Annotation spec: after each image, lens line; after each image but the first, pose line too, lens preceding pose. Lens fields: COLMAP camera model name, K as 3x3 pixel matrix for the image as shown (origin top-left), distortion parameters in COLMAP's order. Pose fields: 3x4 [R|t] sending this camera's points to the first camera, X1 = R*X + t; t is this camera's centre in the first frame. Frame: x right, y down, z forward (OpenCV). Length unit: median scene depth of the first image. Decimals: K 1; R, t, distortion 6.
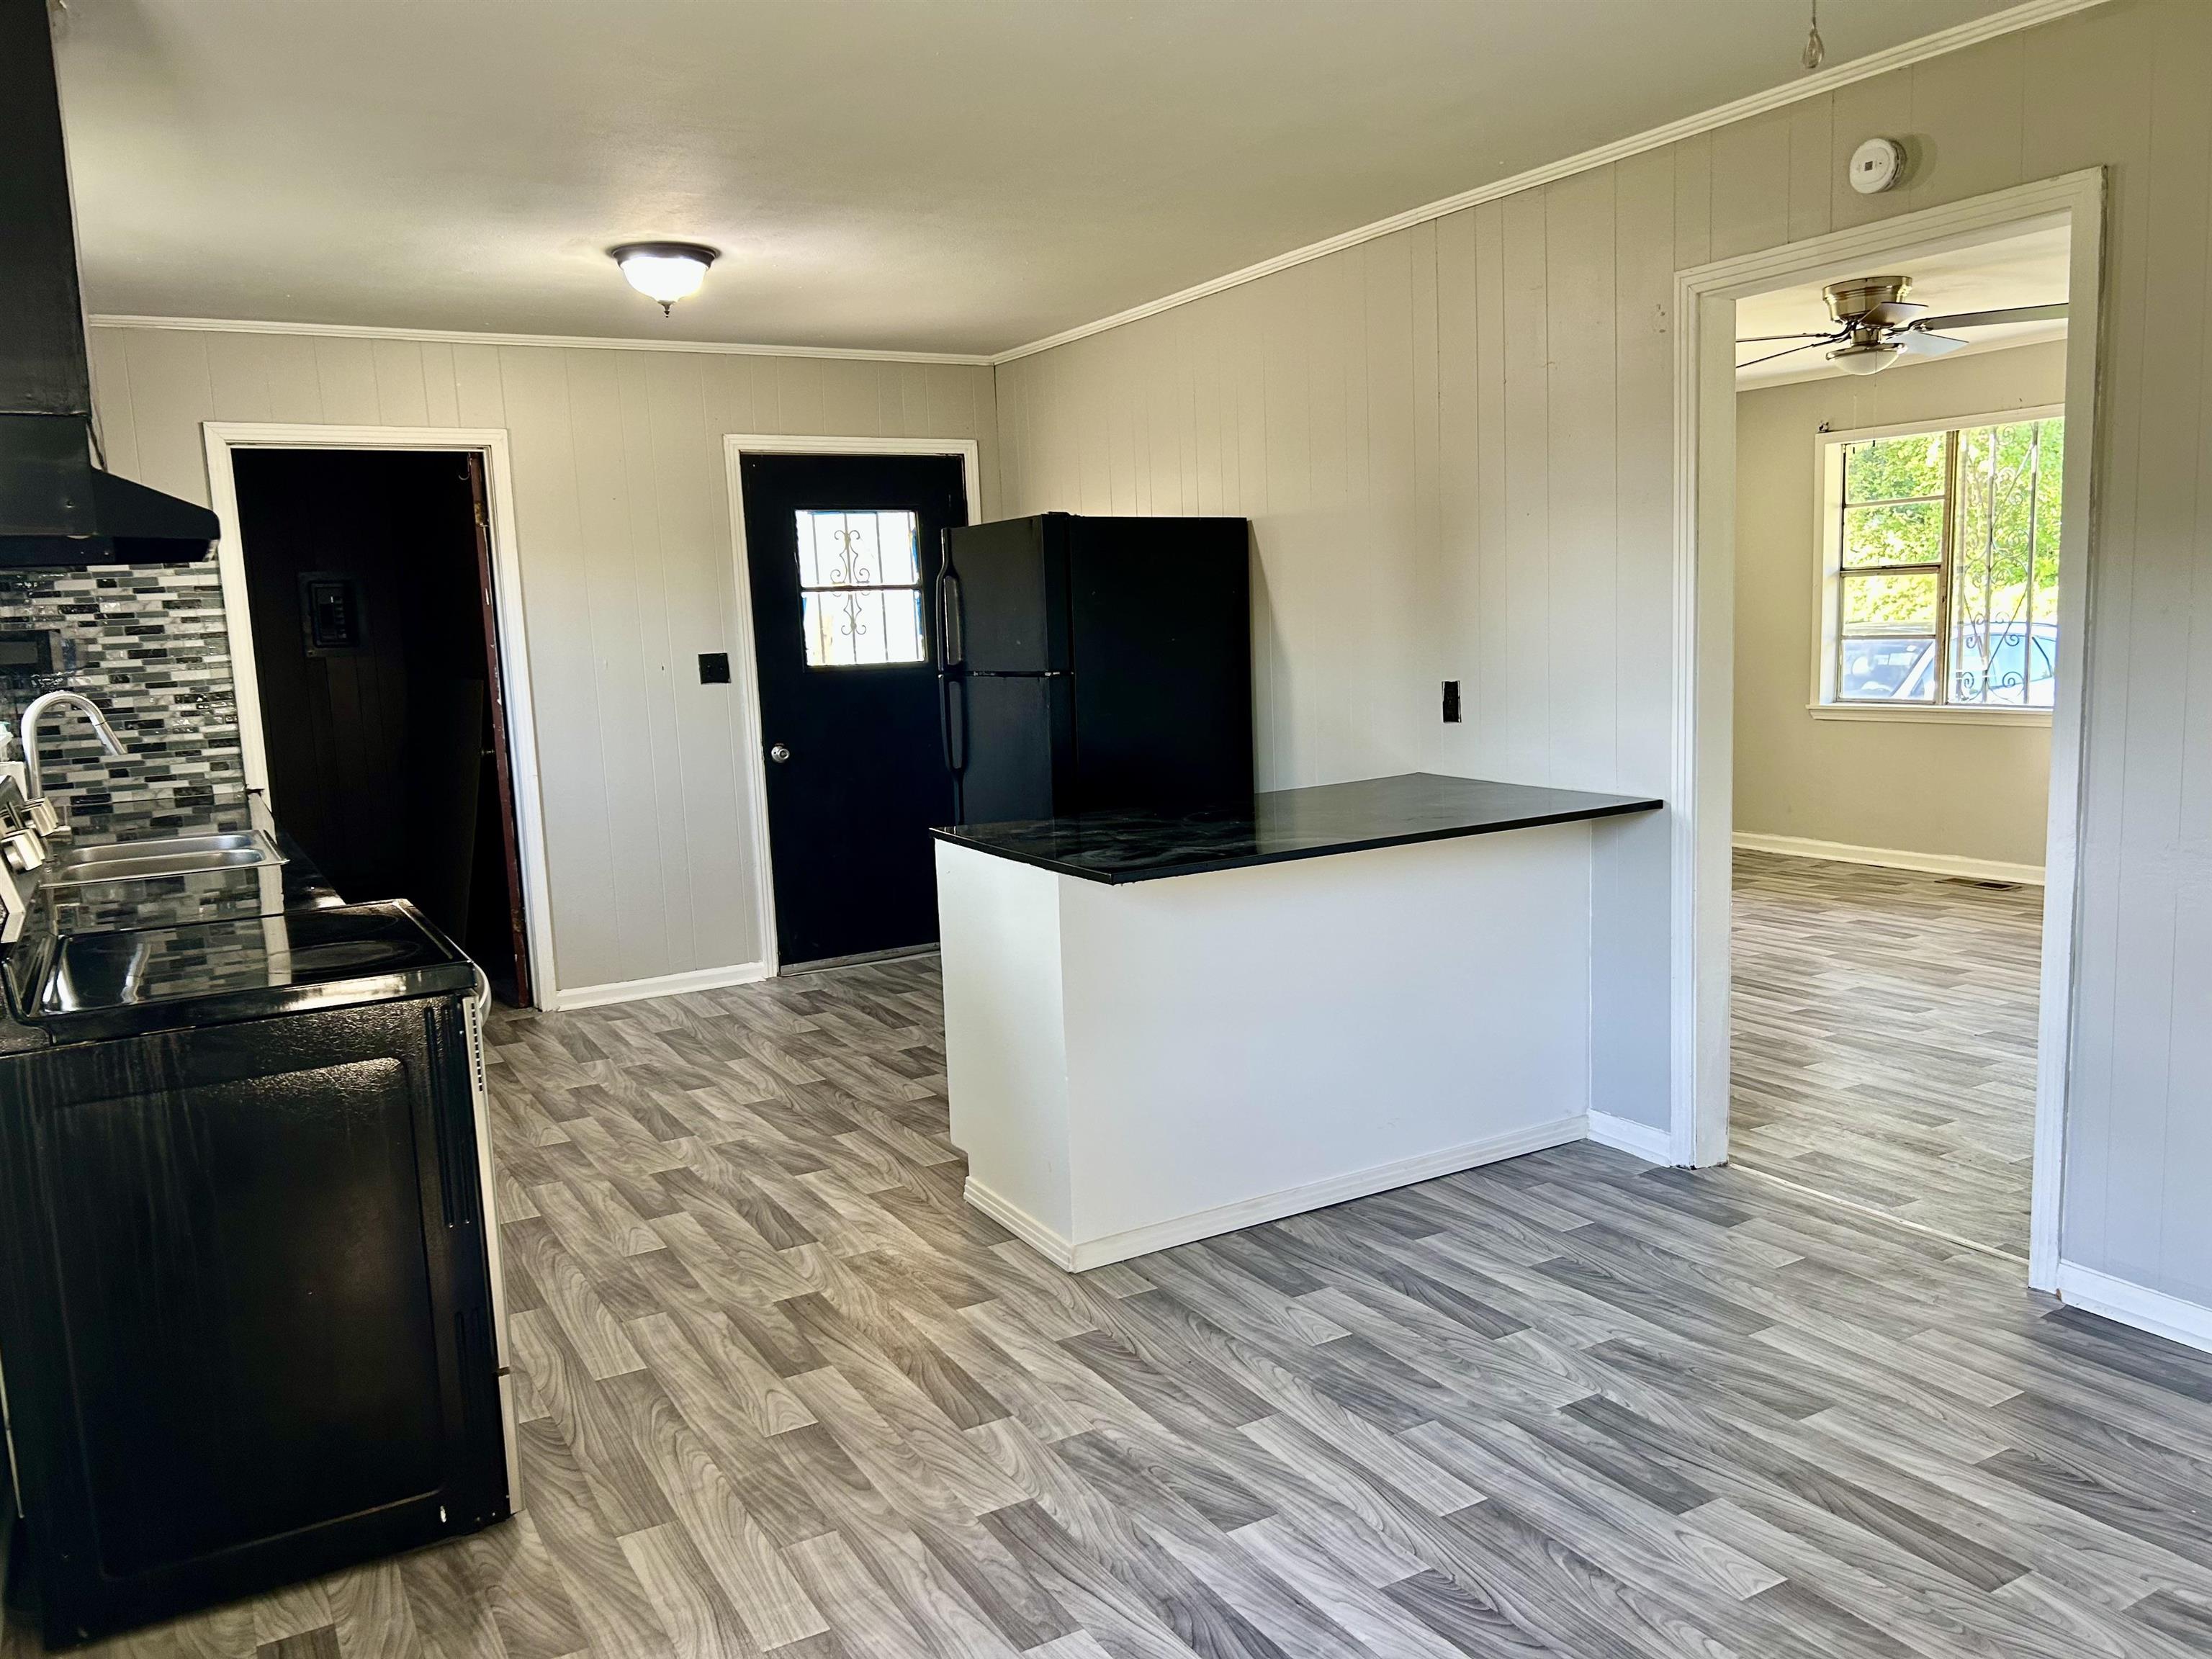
lens RADIAL K [[1679.7, 0, 1113.3], [0, 1679.7, 862.4], [0, 0, 1]] dist [0.028434, -0.003393]
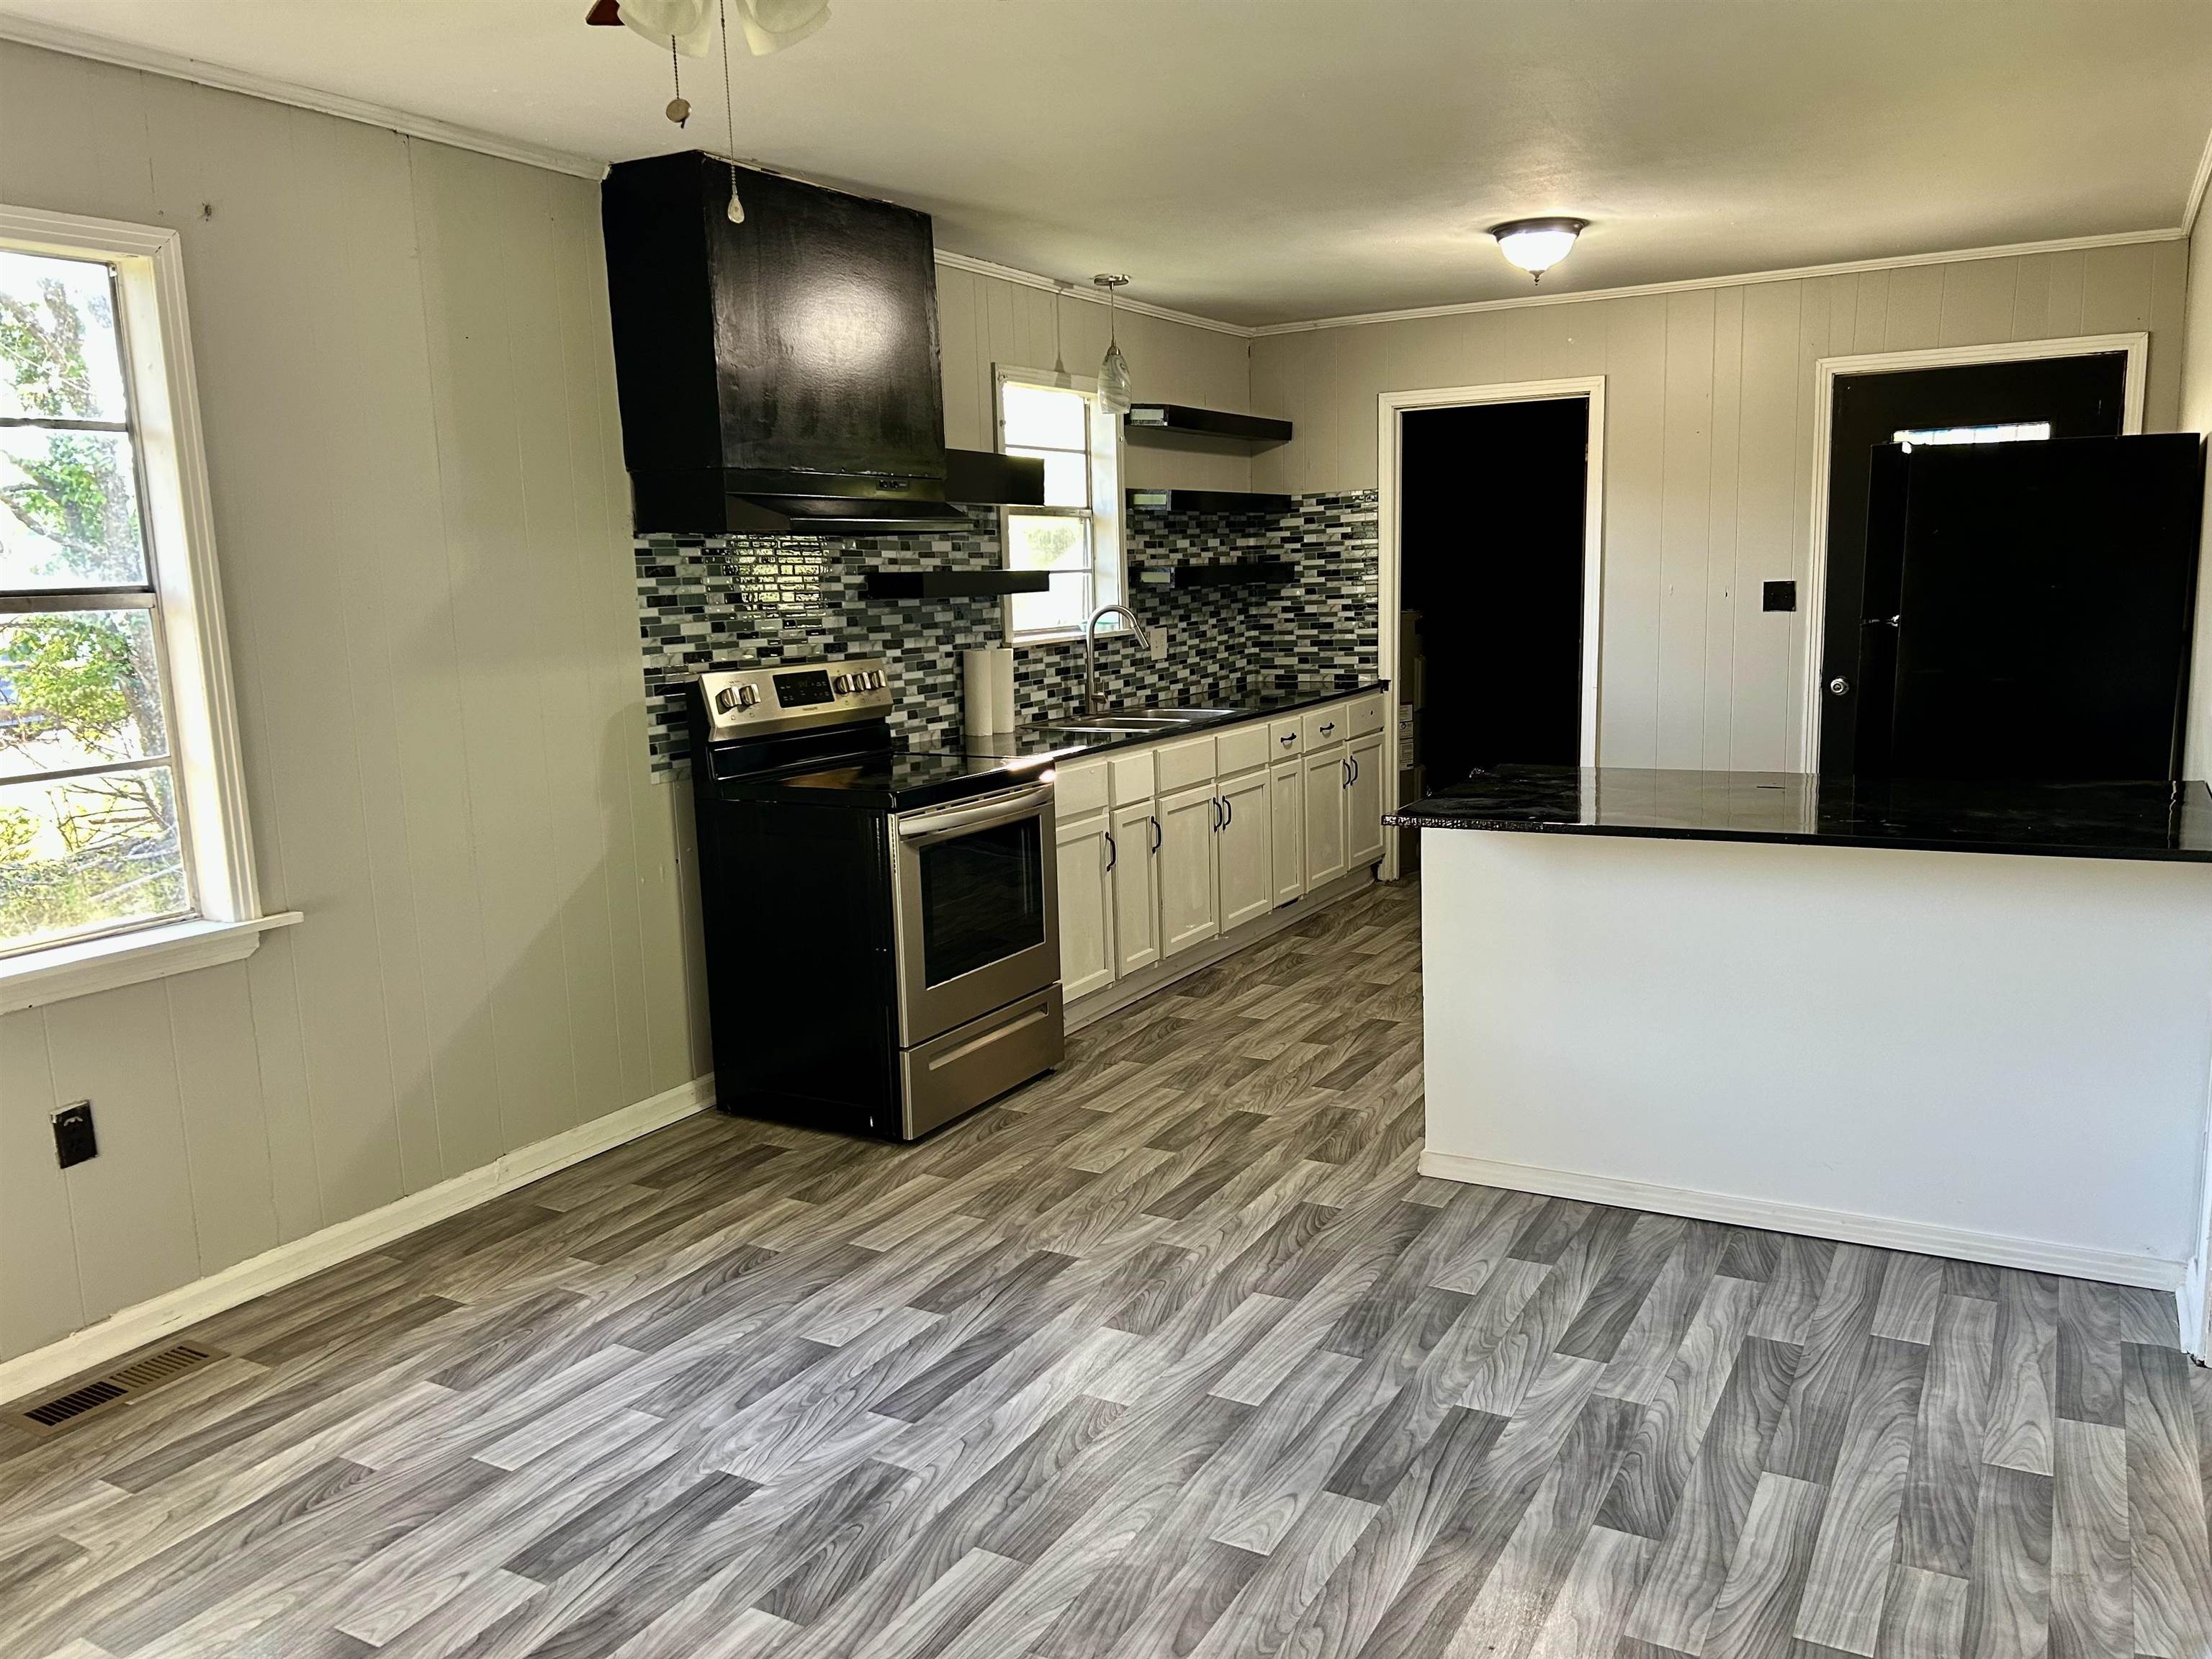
lens RADIAL K [[1662.1, 0, 1111.1], [0, 1662.1, 884.8], [0, 0, 1]] dist [0.064763, -0.090783]
pose [[0.505005, 0.186651, -0.842693, 0.687740], [-0.117504, 0.982115, 0.147115, -0.072816], [0.855080, 0.024726, 0.517905, 0.226183]]
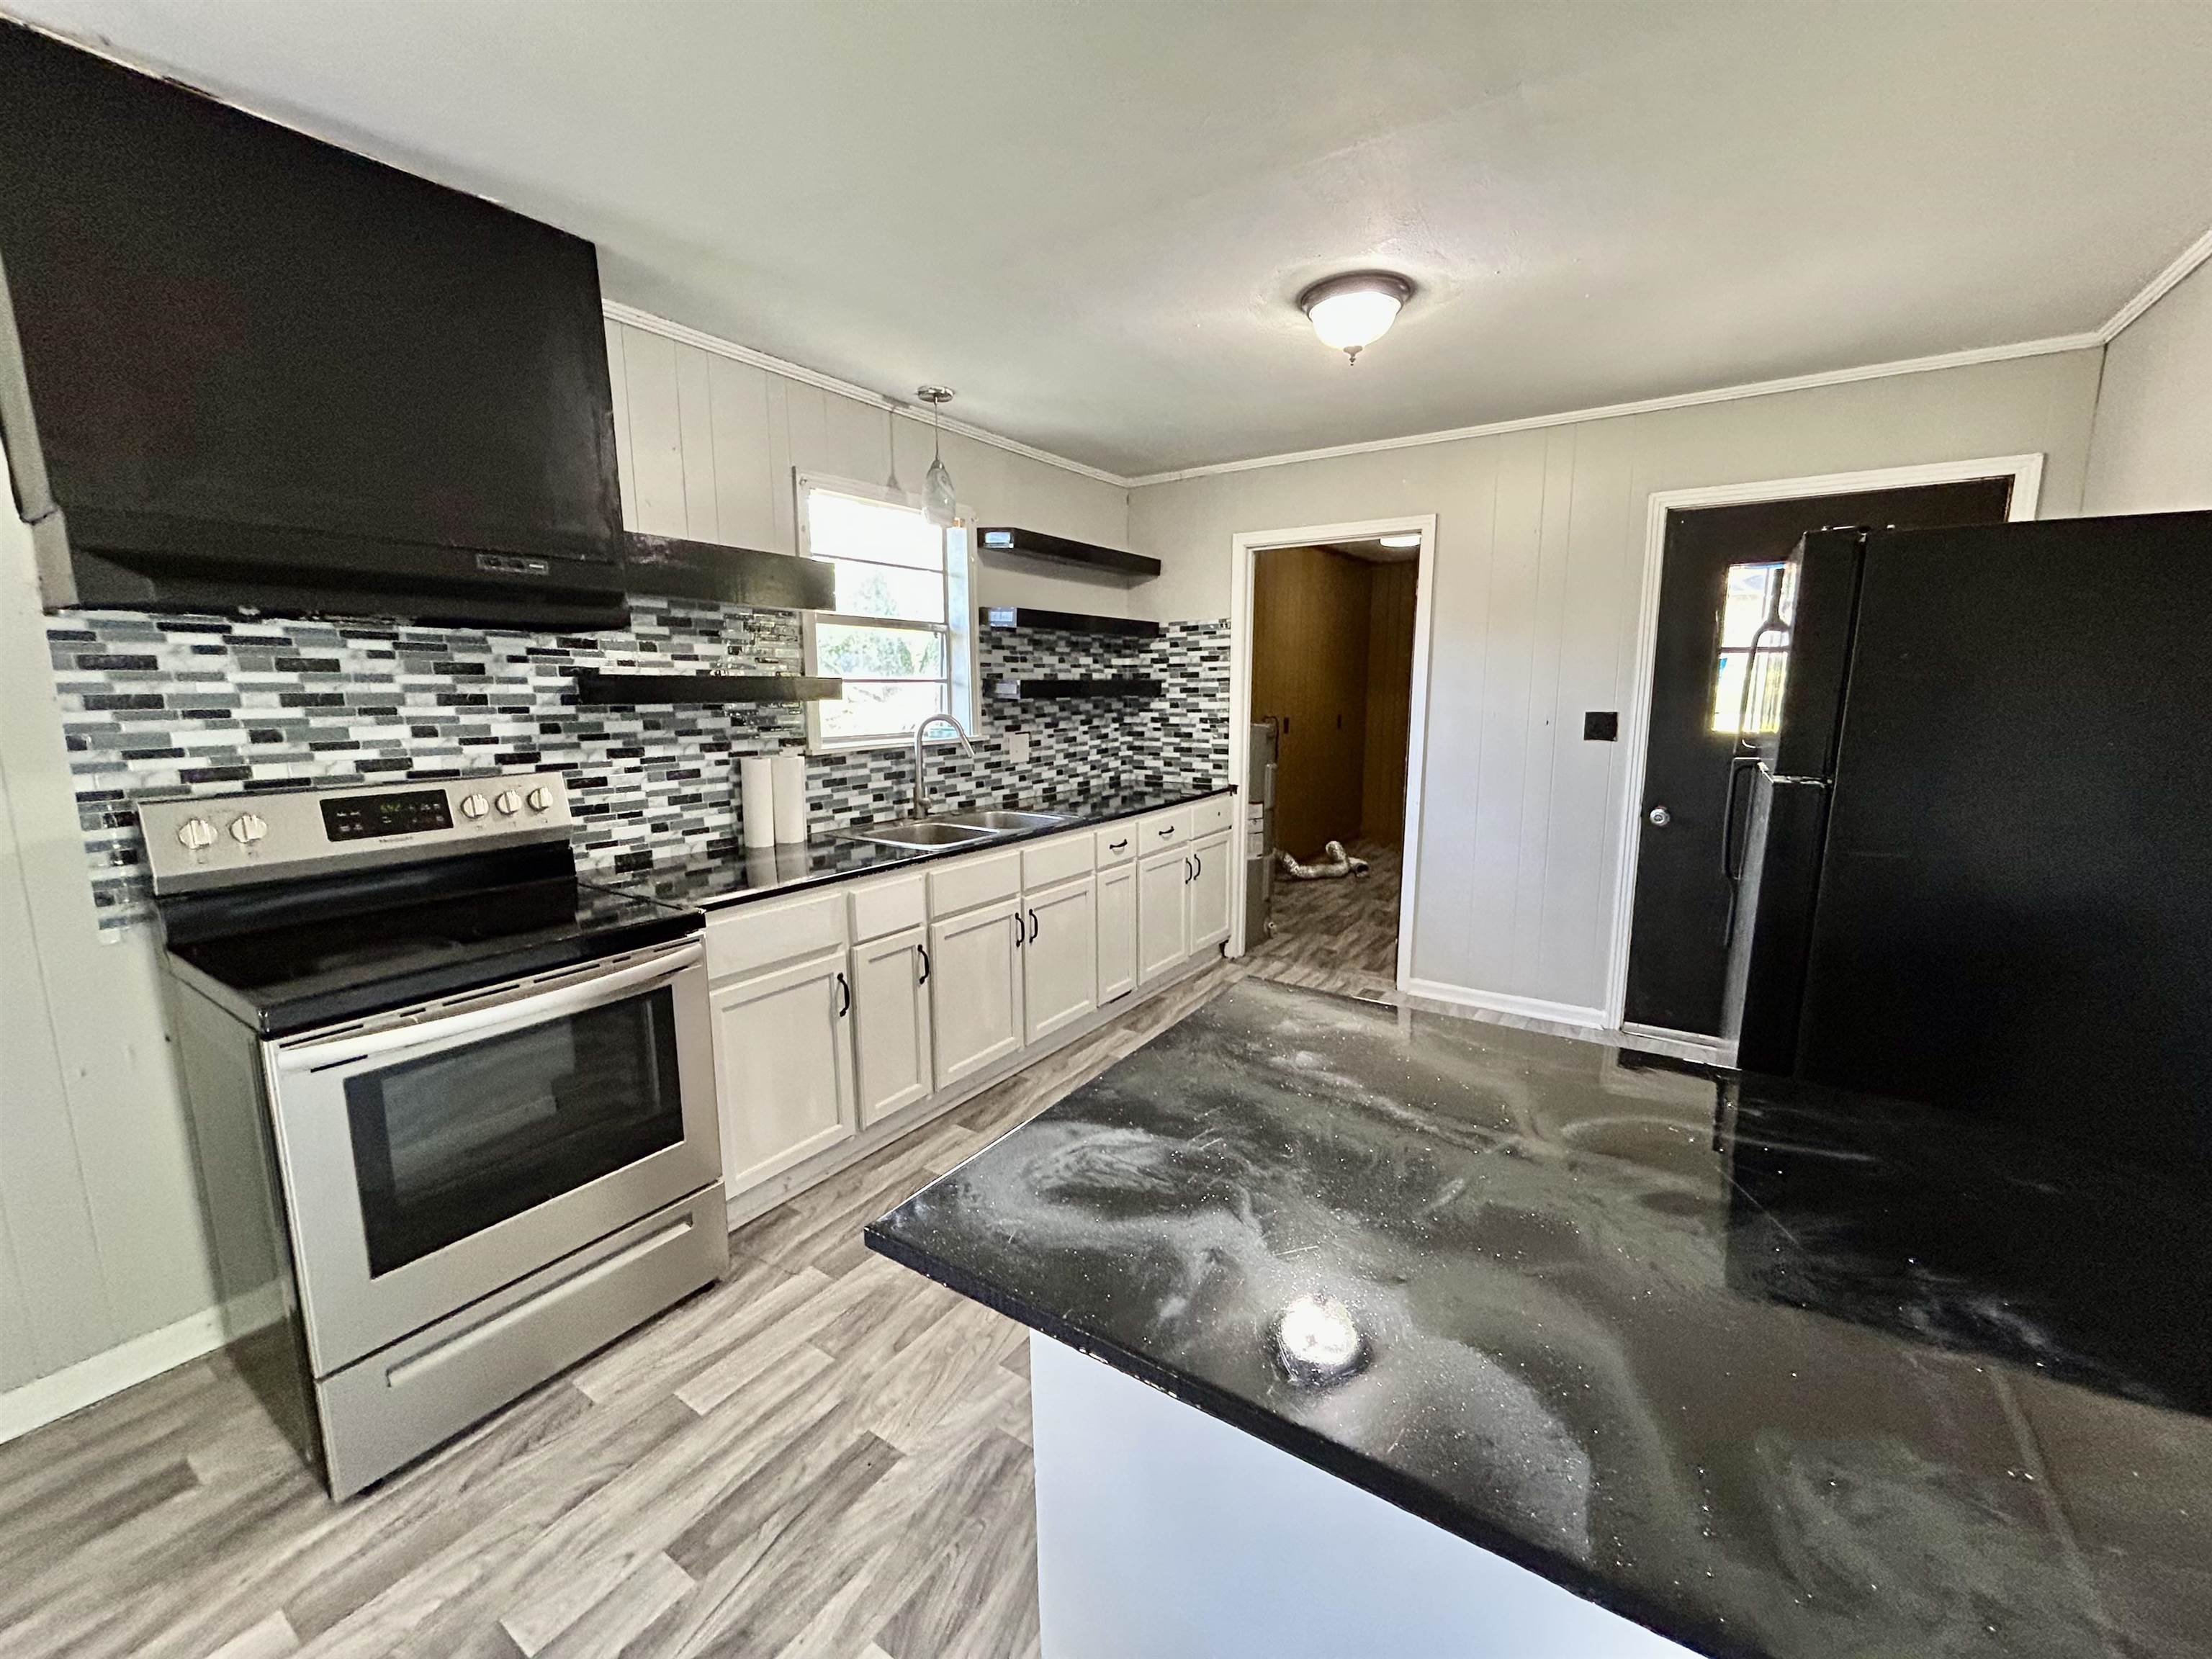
lens RADIAL K [[895.2, 0, 1106.0], [0, 895.2, 829.5], [0, 0, 1]] dist [-0.003778, -0.000402]
pose [[0.437775, 0.183334, -0.880194, 0.195697], [-0.148031, 0.980326, 0.130565, -0.125783], [0.886814, 0.073138, 0.456301, 0.761292]]
